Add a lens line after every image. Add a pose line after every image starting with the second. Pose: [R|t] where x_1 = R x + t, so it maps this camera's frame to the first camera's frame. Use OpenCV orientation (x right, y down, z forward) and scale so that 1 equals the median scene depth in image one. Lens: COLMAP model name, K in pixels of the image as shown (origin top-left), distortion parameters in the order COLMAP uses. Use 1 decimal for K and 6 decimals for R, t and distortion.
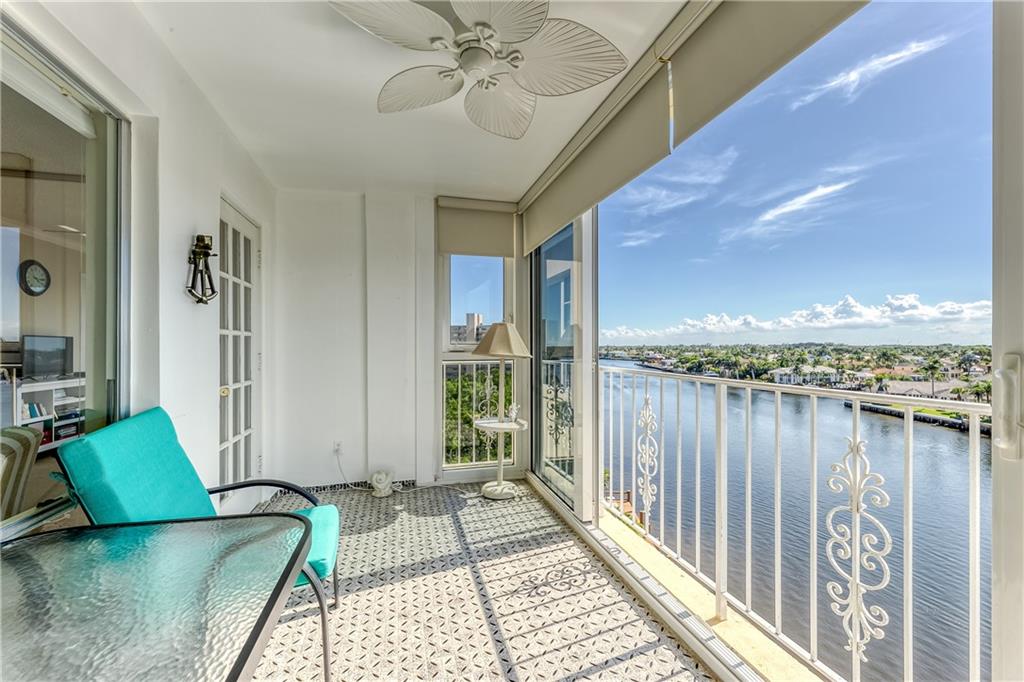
lens RADIAL K [[413.5, 0, 510.1], [0, 413.5, 342.3], [0, 0, 1]] dist [-0.002884, -0.000183]
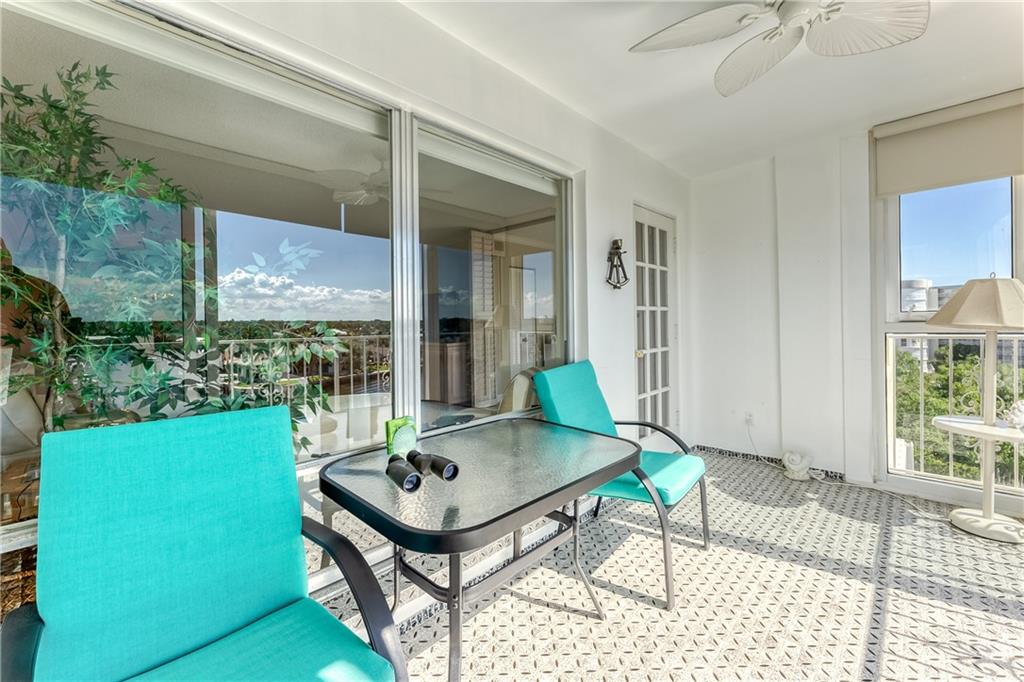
lens RADIAL K [[415.1, 0, 517.2], [0, 415.1, 317.3], [0, 0, 1]] dist [-0.001310, -0.000263]
pose [[0.526587, -0.016880, -0.849954, 0.268822], [0.023160, 0.999717, -0.005506, 0.001806], [0.849806, -0.016786, 0.526829, -0.023435]]
